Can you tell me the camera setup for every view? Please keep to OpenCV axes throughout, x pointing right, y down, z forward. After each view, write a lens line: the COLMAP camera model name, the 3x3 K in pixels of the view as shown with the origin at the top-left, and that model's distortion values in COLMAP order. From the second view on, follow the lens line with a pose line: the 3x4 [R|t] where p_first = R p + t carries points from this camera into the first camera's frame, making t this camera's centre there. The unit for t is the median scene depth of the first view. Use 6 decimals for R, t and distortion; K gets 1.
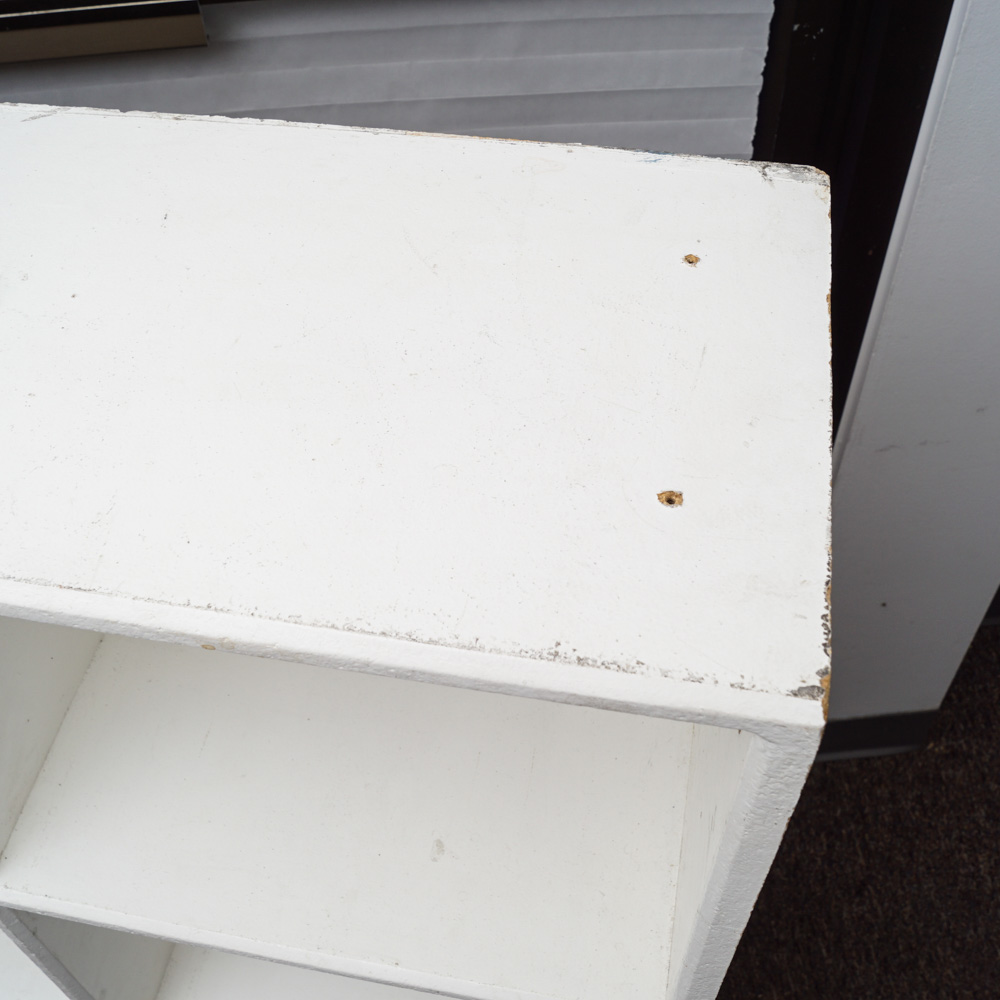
lens RADIAL K [[1193.5, 0, 494.1], [0, 1193.5, 515.7], [0, 0, 1]] dist [-0.087080, 0.000000]
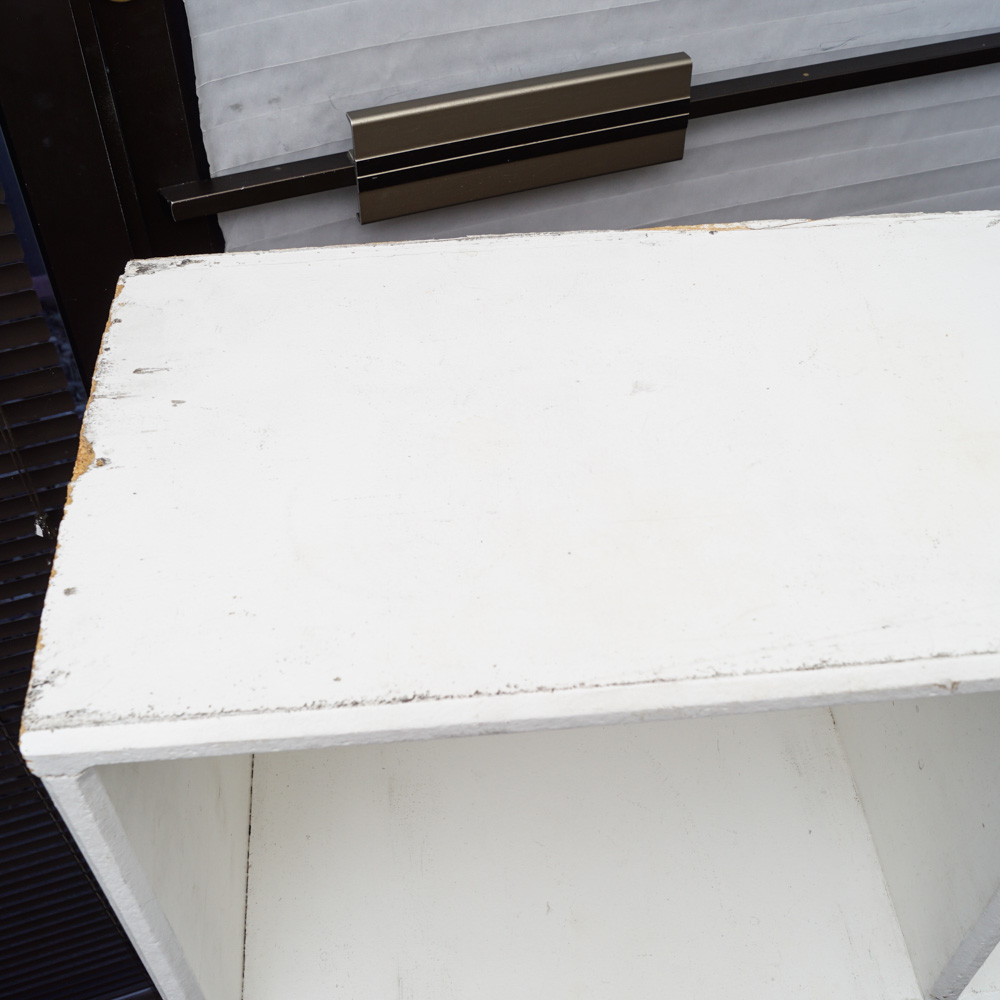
lens RADIAL K [[1193.5, 0, 483.9], [0, 1193.5, 518.2], [0, 0, 1]] dist [-0.087080, 0.000000]
pose [[0.963676, -0.182631, 0.194872, -0.696564], [0.197261, 0.978613, -0.058349, -0.072274], [-0.180048, 0.094670, 0.979092, 0.055771]]
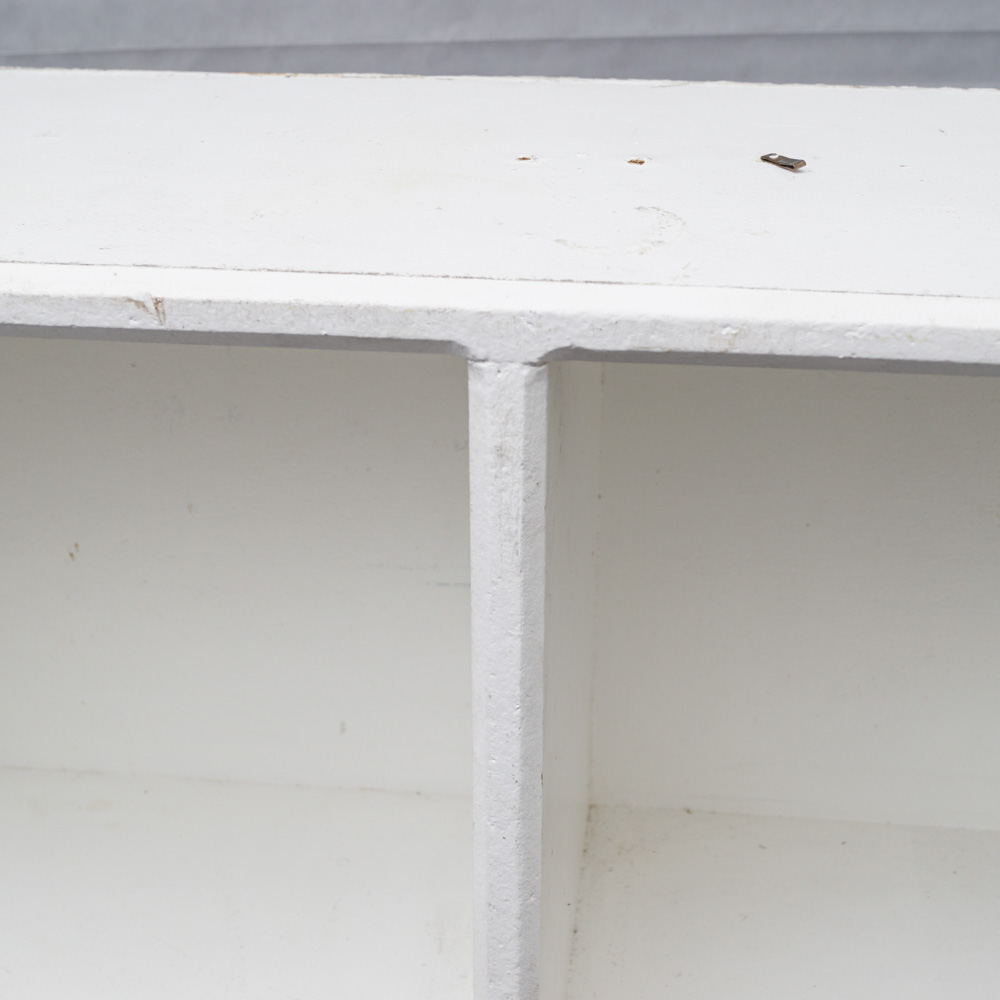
lens RADIAL K [[1753.9, 0, 501.3], [0, 1753.9, 501.8], [0, 0, 1]] dist [-0.061498, 0.000000]
pose [[0.996459, -0.003447, 0.084004, -0.387156], [0.040947, 0.892548, -0.449090, 0.274334], [-0.073429, 0.450939, 0.889529, 0.060185]]
